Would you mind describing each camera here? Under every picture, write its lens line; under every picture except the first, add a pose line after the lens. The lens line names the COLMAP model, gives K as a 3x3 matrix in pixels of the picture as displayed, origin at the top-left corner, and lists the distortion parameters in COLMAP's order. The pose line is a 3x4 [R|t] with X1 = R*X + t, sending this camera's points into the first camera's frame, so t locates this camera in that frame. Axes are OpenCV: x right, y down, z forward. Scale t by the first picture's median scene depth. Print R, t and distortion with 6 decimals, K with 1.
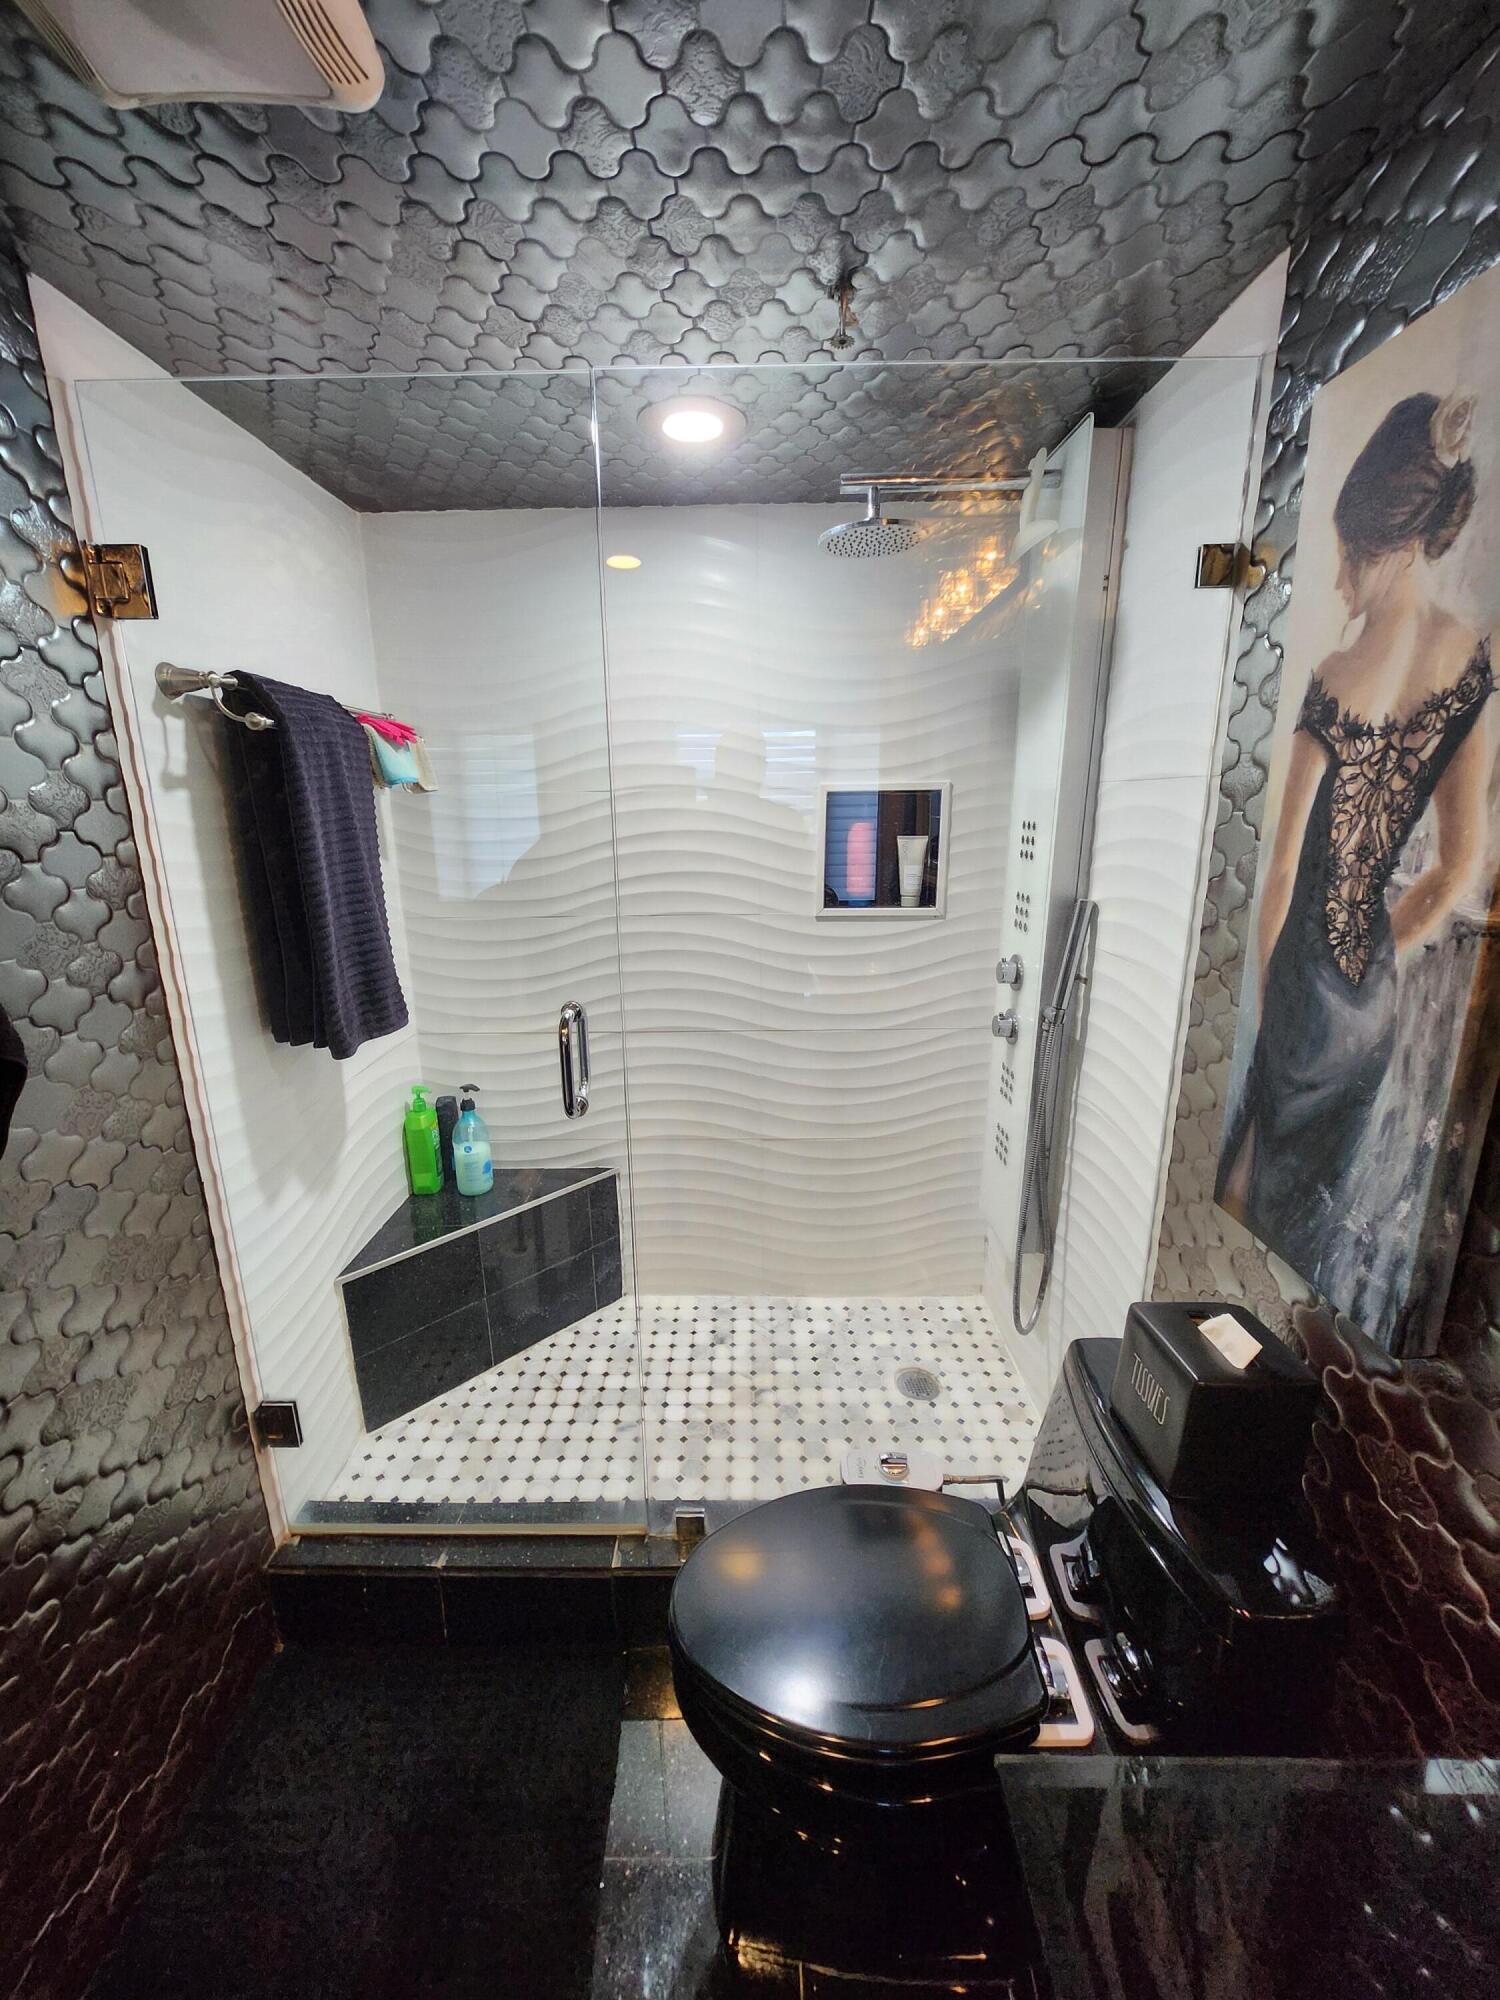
lens RADIAL K [[797.7, 0, 756.0], [0, 797.7, 1005.5], [0, 0, 1]] dist [-0.002182, -0.000184]
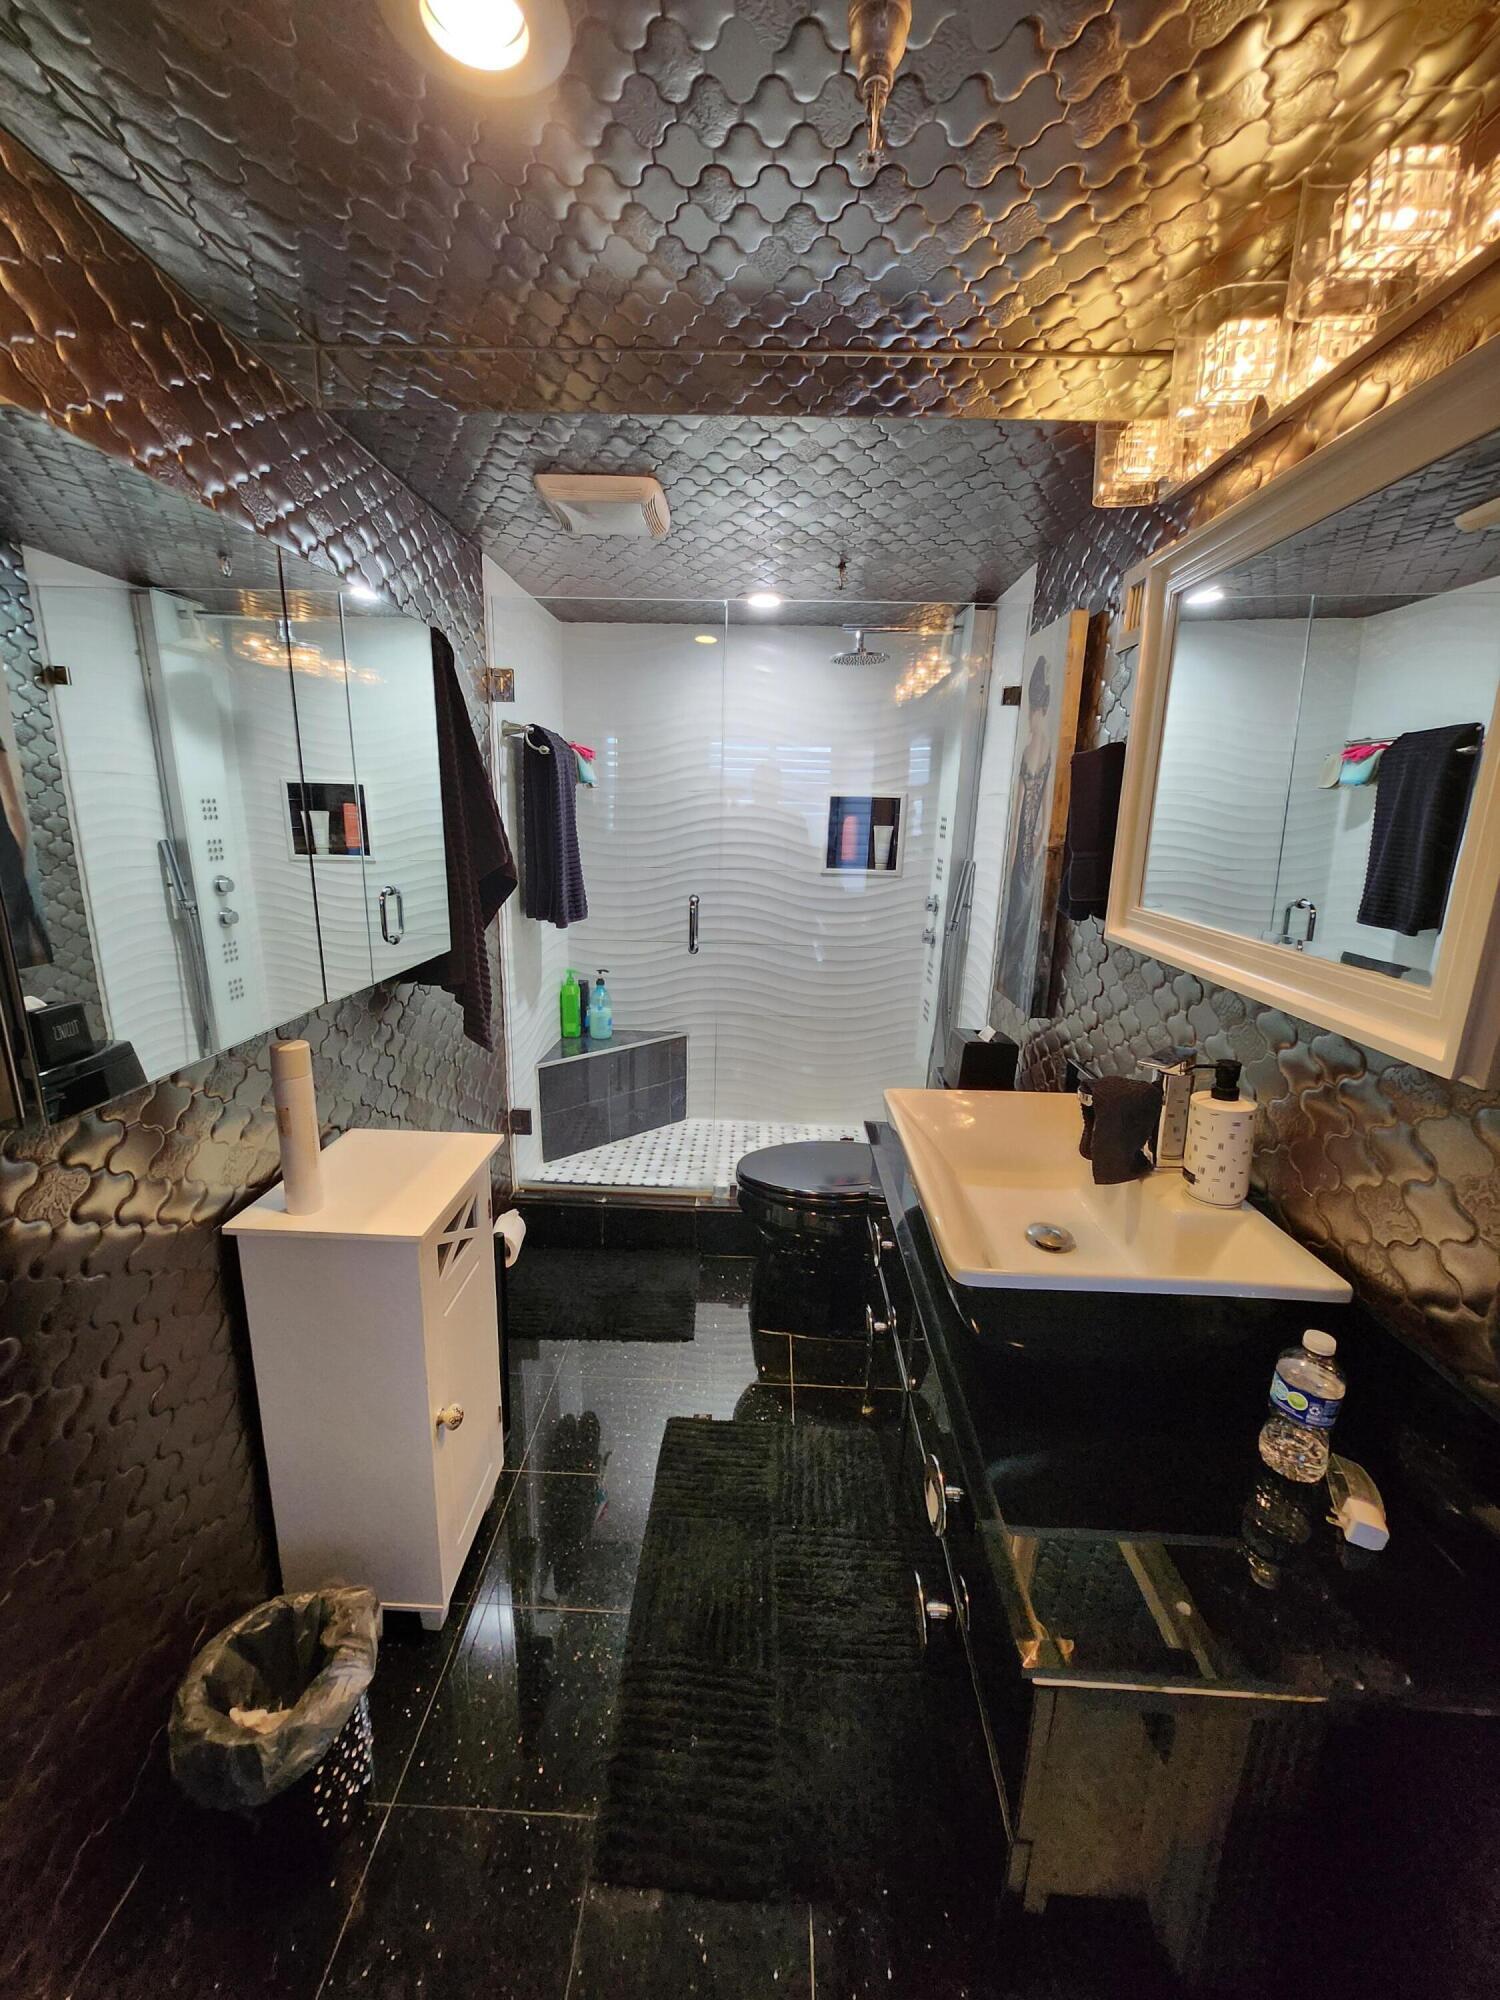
lens RADIAL K [[800.7, 0, 744.2], [0, 800.7, 1004.0], [0, 0, 1]] dist [0.000502, 0.000032]
pose [[0.998663, 0.042363, -0.029610, -0.022053], [-0.042663, 0.999044, -0.009569, 0.179354], [0.029176, 0.010819, 0.999516, -0.635049]]
